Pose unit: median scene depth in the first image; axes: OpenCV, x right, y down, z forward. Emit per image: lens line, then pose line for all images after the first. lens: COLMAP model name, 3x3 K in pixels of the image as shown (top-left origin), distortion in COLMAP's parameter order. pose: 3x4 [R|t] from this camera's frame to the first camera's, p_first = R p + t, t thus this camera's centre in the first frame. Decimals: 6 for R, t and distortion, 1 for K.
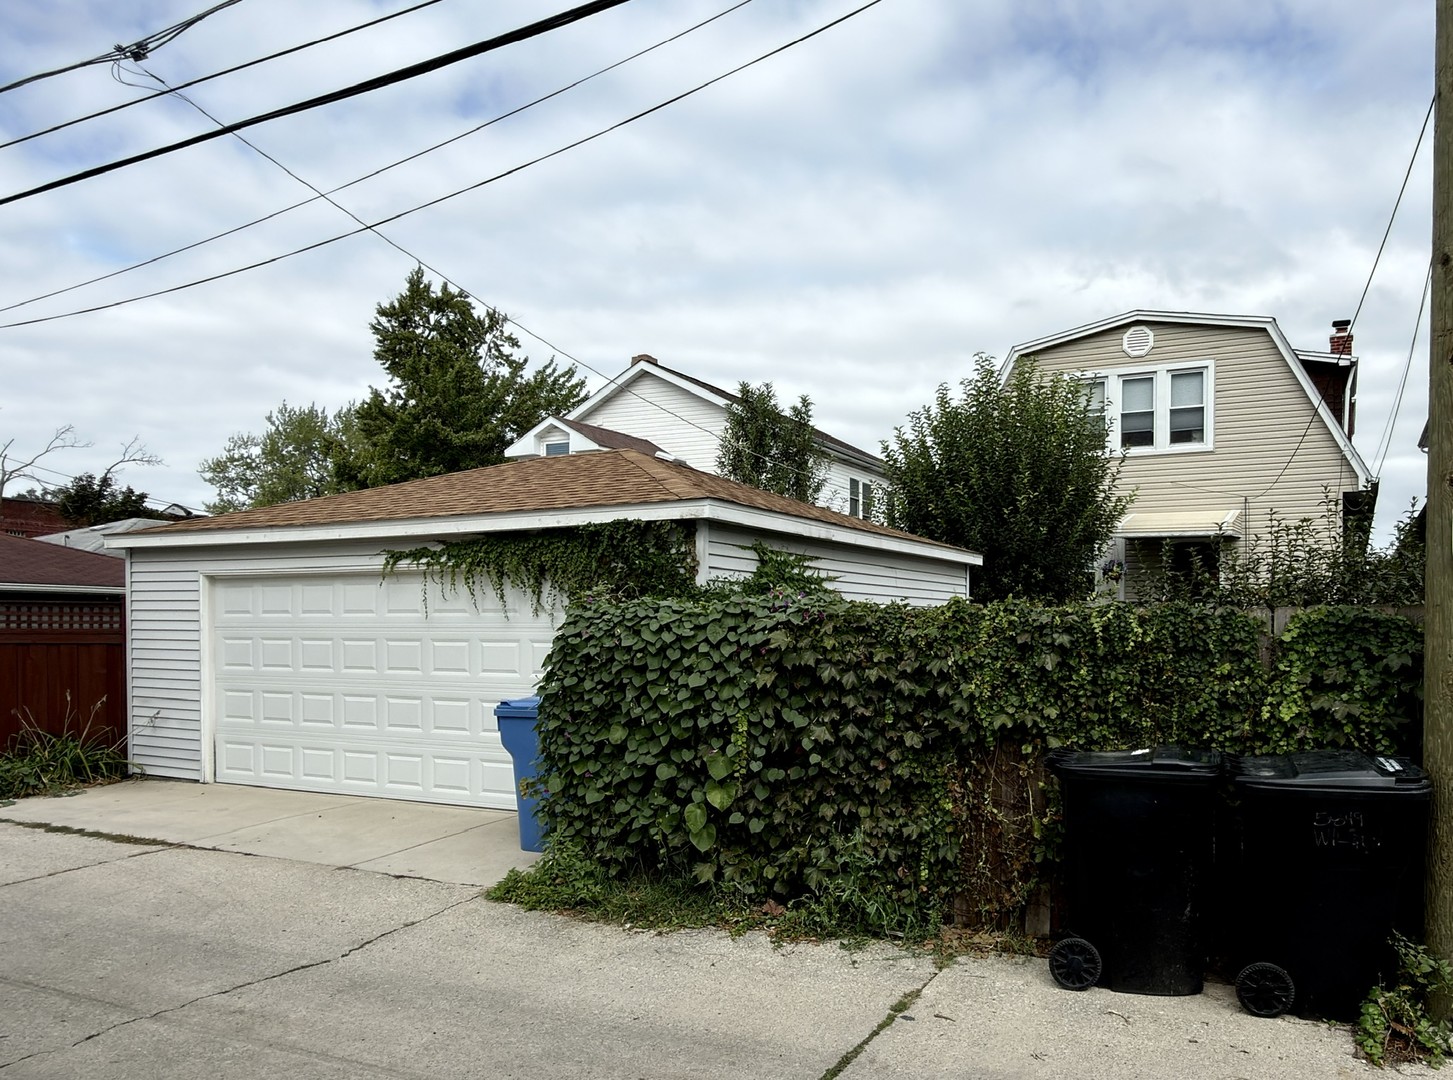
lens RADIAL K [[1019.4, 0, 729.8], [0, 1019.4, 542.8], [0, 0, 1]] dist [-0.001345, -0.002077]
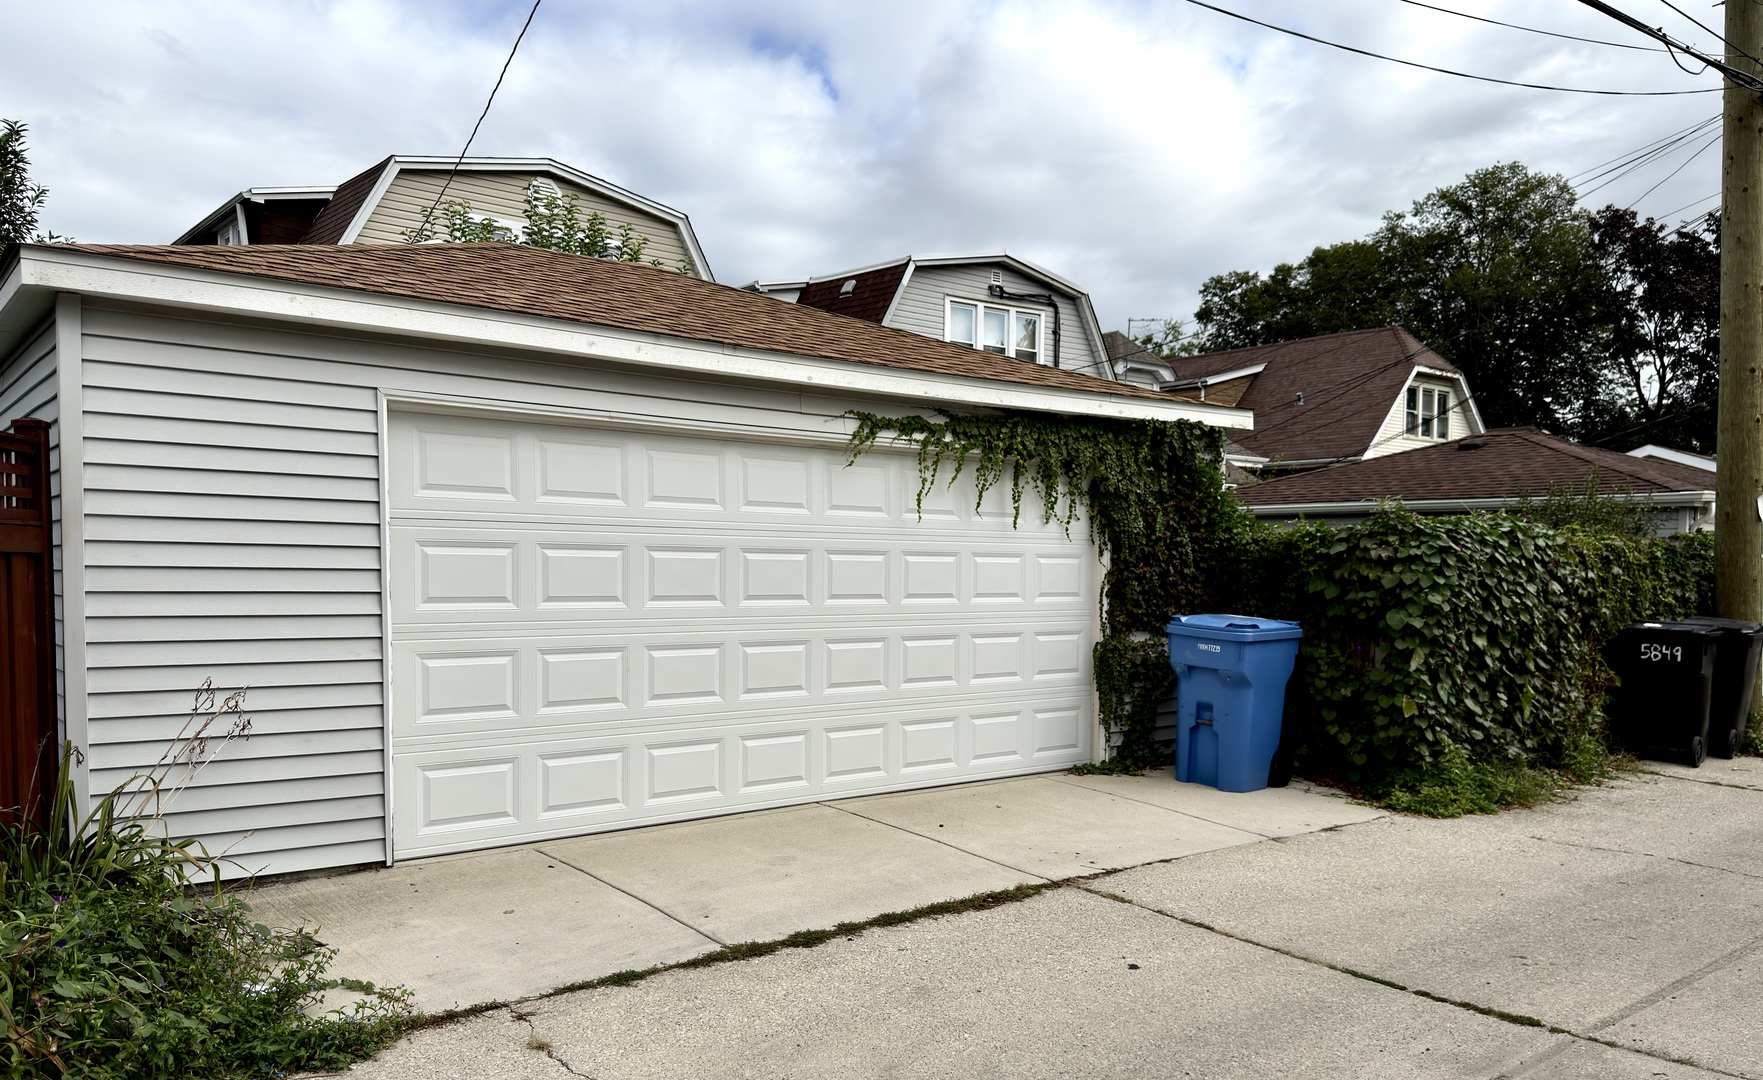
lens RADIAL K [[1325.9, 0, 883.7], [0, 1325.9, 538.0], [0, 0, 1]] dist [0.009795, -0.002449]
pose [[0.433302, 0.018874, 0.901051, -1.089104], [-0.092794, 0.995401, 0.023773, 0.065285], [-0.896459, -0.093913, 0.433061, 0.633252]]
